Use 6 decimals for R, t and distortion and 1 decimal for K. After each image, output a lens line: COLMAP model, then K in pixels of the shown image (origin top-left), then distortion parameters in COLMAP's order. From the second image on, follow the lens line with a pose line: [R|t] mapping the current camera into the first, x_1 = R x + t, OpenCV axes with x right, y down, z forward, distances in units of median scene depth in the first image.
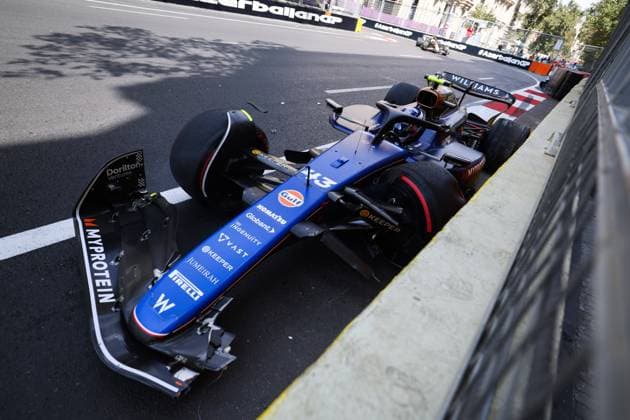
lens RADIAL K [[339.5, 0, 315.0], [0, 339.5, 212.4], [0, 0, 1]] dist [-0.017824, 0.007466]
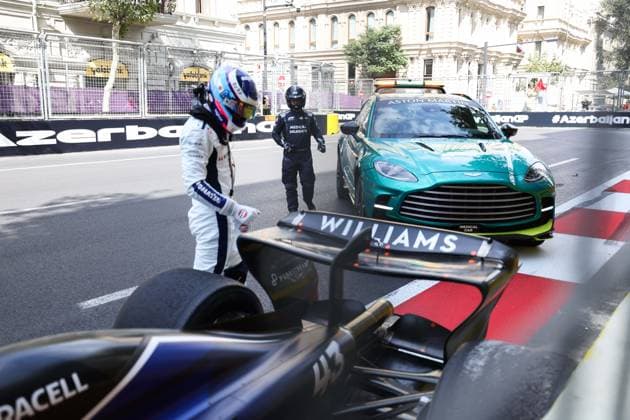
lens RADIAL K [[591.3, 0, 315.6], [0, 591.3, 208.2], [0, 0, 1]] dist [0.057657, 0.000000]
pose [[0.978665, -0.205460, -0.000812, 0.103967], [0.190306, 0.907956, -0.373362, -0.051484], [0.077448, 0.365242, 0.927686, 0.119763]]
